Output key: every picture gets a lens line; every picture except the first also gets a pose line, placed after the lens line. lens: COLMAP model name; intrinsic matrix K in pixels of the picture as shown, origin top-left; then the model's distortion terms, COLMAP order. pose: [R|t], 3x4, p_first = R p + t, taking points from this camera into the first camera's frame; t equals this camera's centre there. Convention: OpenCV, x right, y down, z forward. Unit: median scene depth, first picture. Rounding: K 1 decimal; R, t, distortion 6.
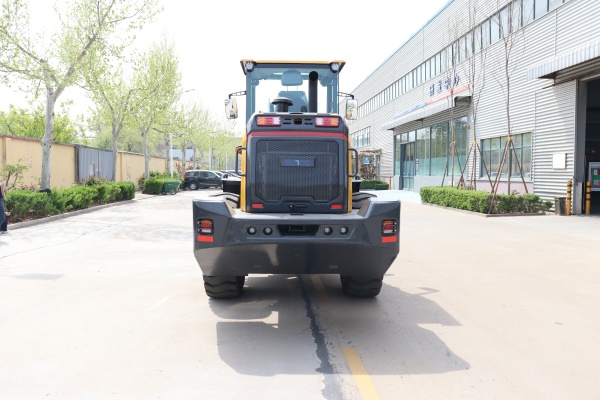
lens RADIAL K [[493.4, 0, 296.4], [0, 493.4, 200.3], [0, 0, 1]] dist [-0.174162, 0.155579]
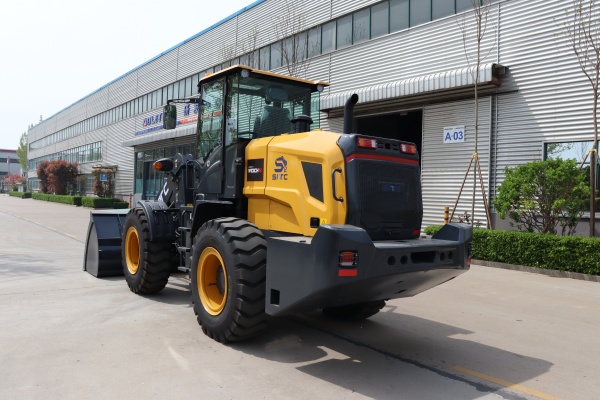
lens RADIAL K [[493.4, 0, 296.4], [0, 493.4, 200.3], [0, 0, 1]] dist [-0.174162, 0.155579]
pose [[0.823561, 0.015304, 0.567022, -0.199885], [0.006091, 0.999340, -0.035820, -0.005227], [-0.567196, 0.032954, 0.822924, 0.086327]]
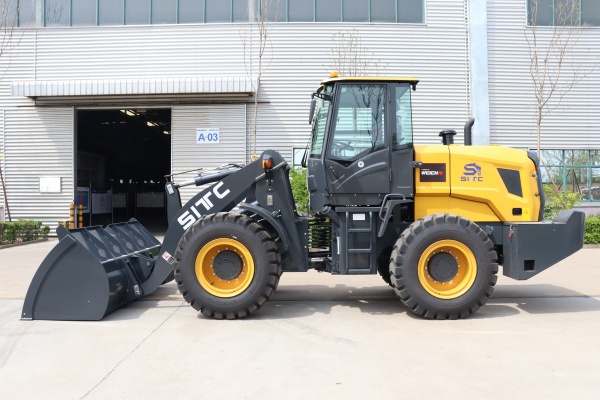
lens RADIAL K [[493.4, 0, 296.4], [0, 493.4, 200.3], [0, 0, 1]] dist [-0.174162, 0.155579]
pose [[0.060294, -0.005920, 0.998163, -0.426376], [0.060595, 0.998160, 0.002259, -0.023146], [-0.996340, 0.060347, 0.060542, 0.460305]]
